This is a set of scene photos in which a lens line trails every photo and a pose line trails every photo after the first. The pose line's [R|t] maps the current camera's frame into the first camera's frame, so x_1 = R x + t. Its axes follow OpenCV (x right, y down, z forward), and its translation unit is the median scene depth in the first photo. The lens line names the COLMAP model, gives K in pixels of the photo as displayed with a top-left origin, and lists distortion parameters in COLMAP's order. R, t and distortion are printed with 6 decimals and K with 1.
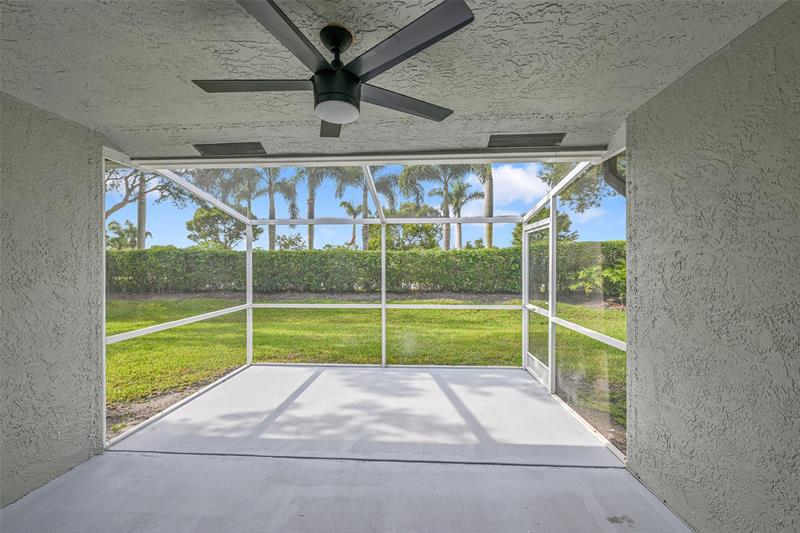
lens RADIAL K [[334.3, 0, 394.6], [0, 334.3, 266.4], [0, 0, 1]] dist [-0.004682, 0.000519]
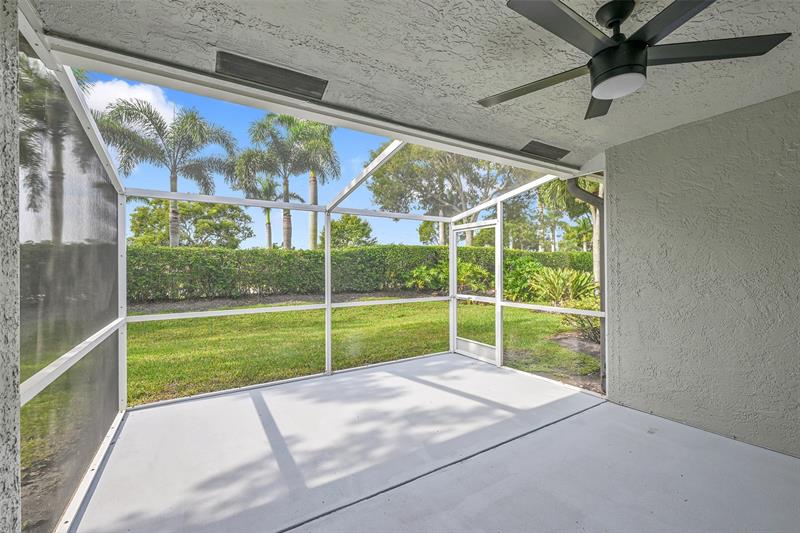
lens RADIAL K [[334.3, 0, 400.2], [0, 334.3, 266.9], [0, 0, 1]] dist [-0.004682, 0.000519]
pose [[0.816880, -0.001564, 0.576806, -0.474760], [0.006733, 0.999954, -0.006823, 0.029145], [-0.576769, 0.009457, 0.816853, 0.211033]]
